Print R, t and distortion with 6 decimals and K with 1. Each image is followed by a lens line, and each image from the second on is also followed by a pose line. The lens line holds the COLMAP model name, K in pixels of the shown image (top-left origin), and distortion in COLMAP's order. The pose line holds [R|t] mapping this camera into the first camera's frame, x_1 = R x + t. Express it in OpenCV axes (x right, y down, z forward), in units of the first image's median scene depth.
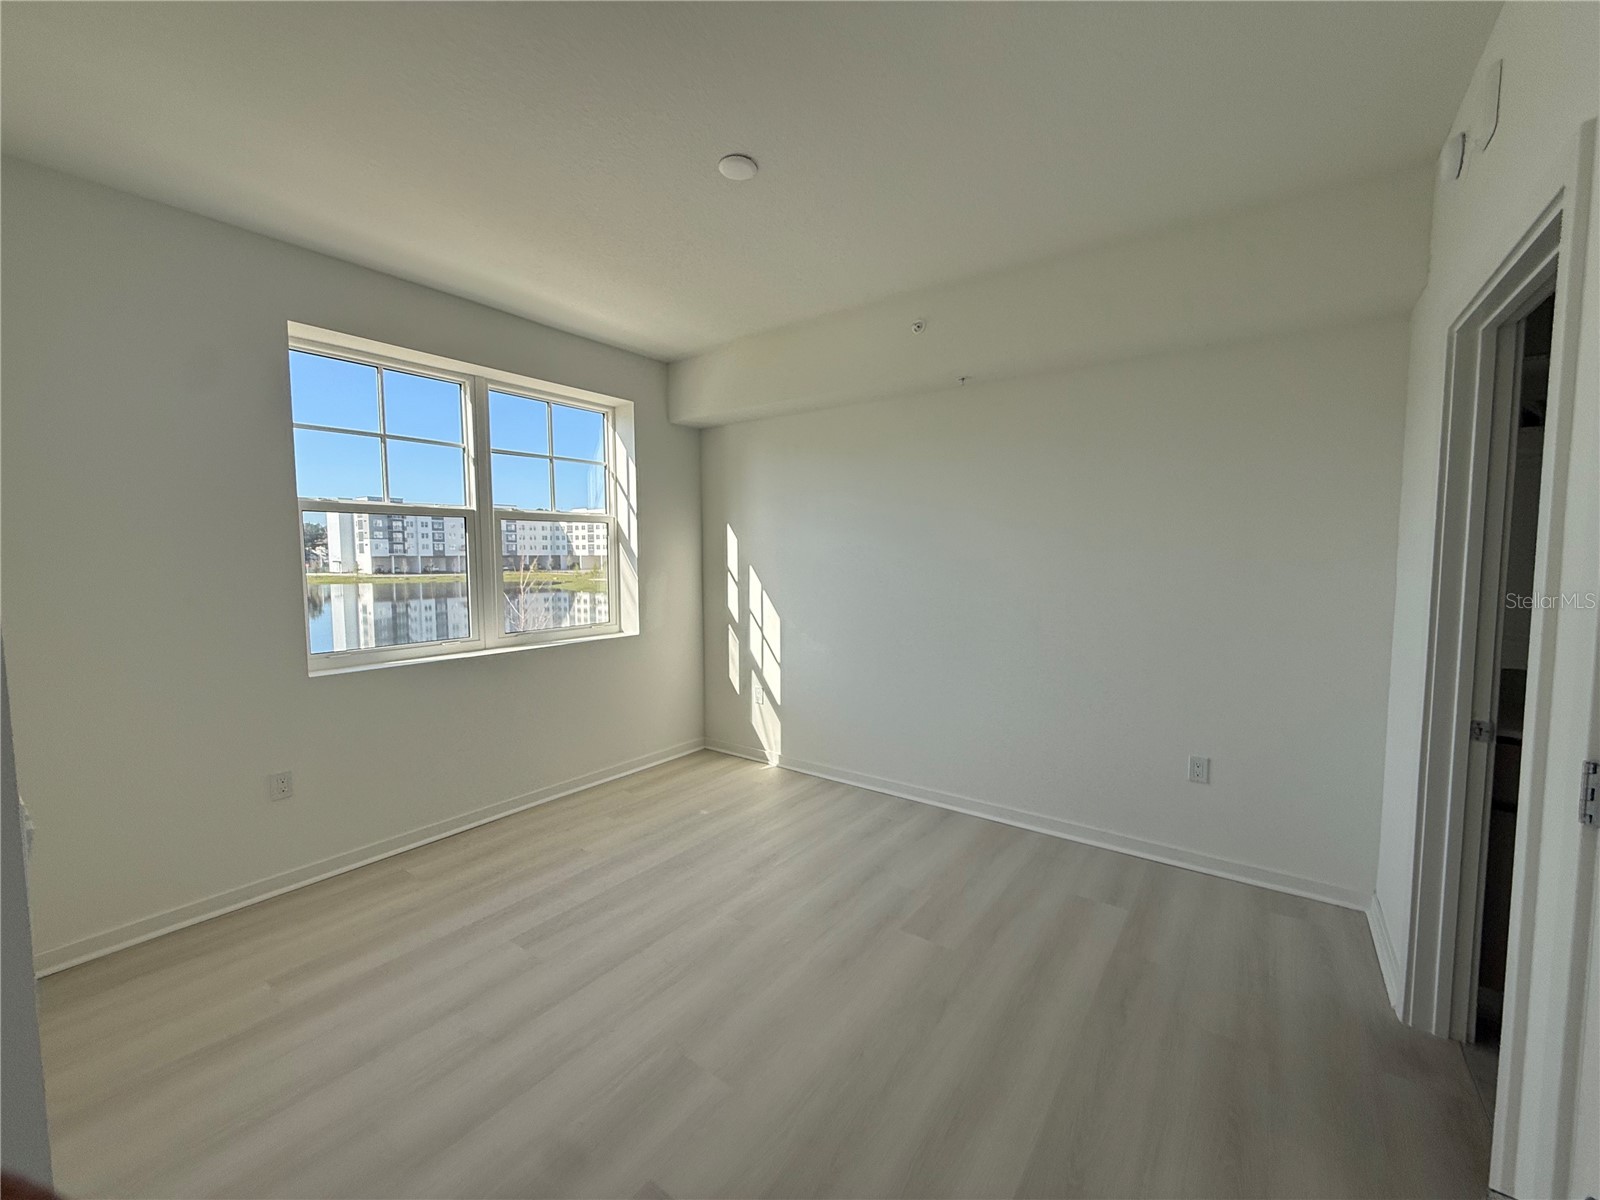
lens RADIAL K [[638.5, 0, 794.3], [0, 638.5, 596.9], [0, 0, 1]] dist [-0.000589, 0.000376]
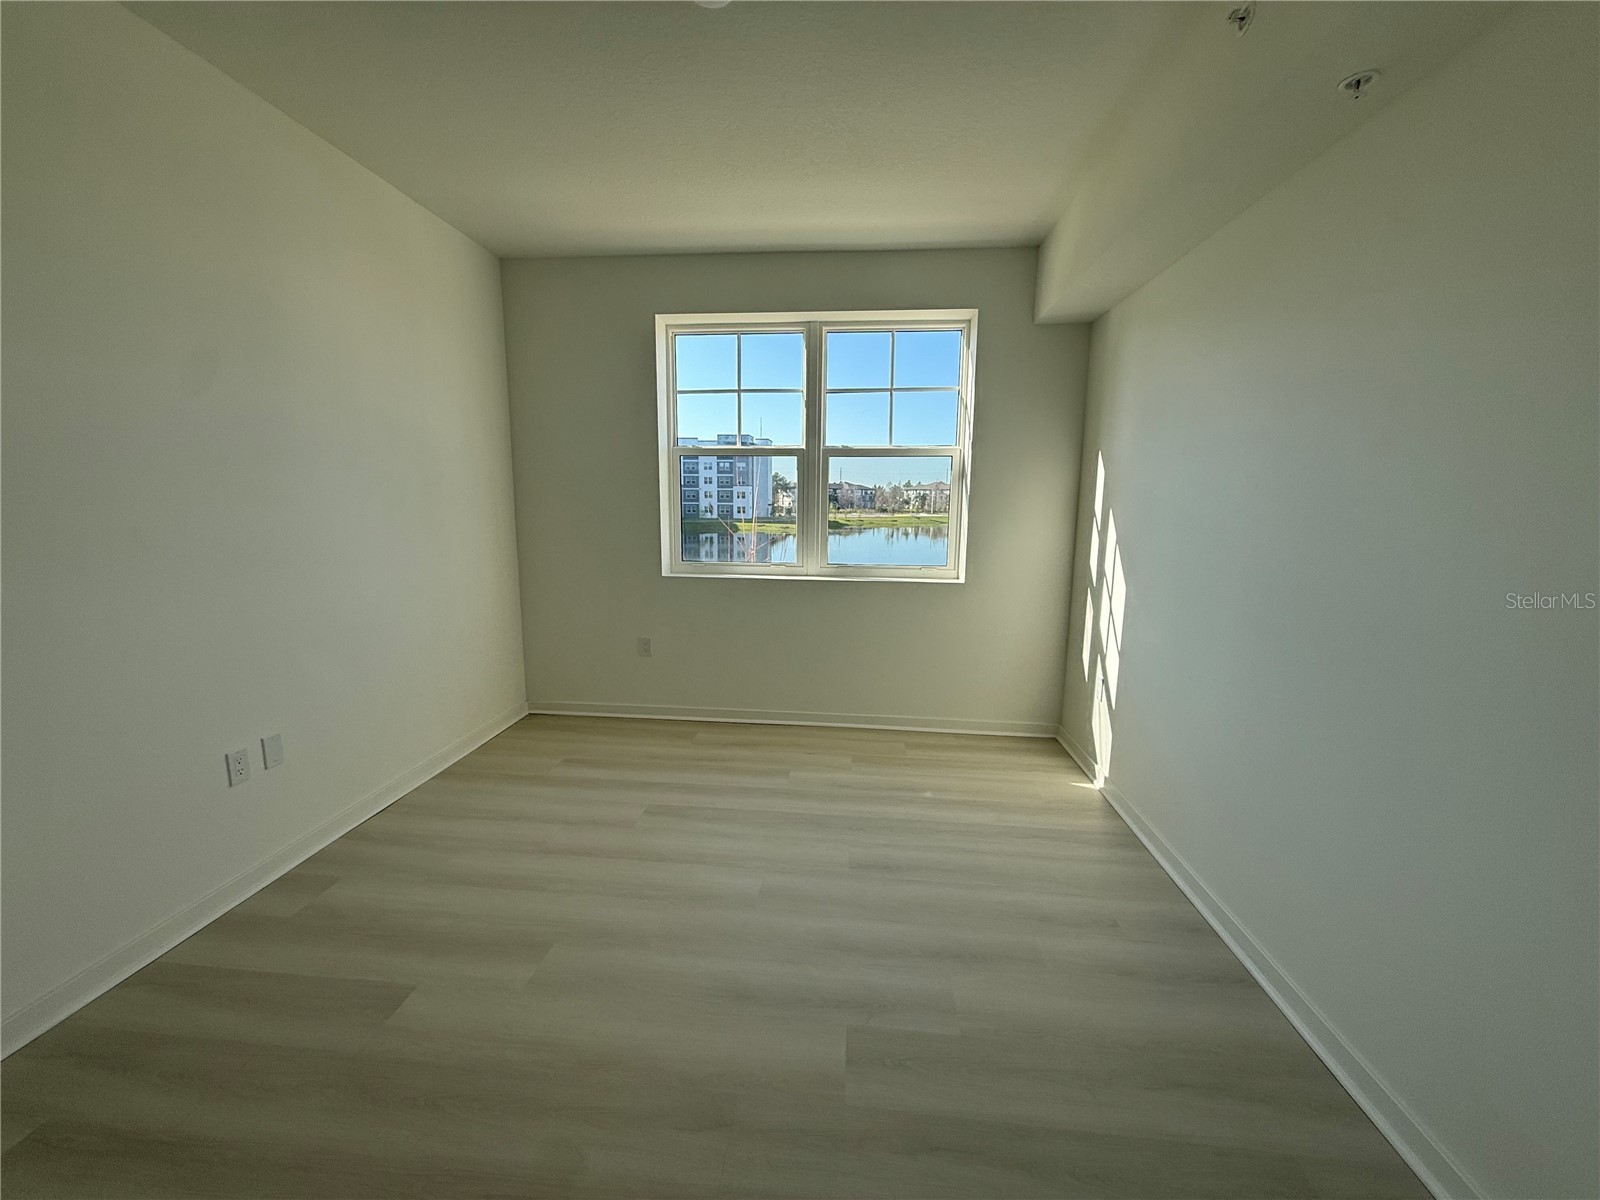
lens RADIAL K [[638.5, 0, 794.3], [0, 638.5, 596.9], [0, 0, 1]] dist [-0.000589, 0.000376]
pose [[0.515881, 0.144344, -0.844412, 0.442568], [-0.072146, 0.989521, 0.125073, -0.018611], [0.853617, -0.003602, 0.520889, 0.394611]]
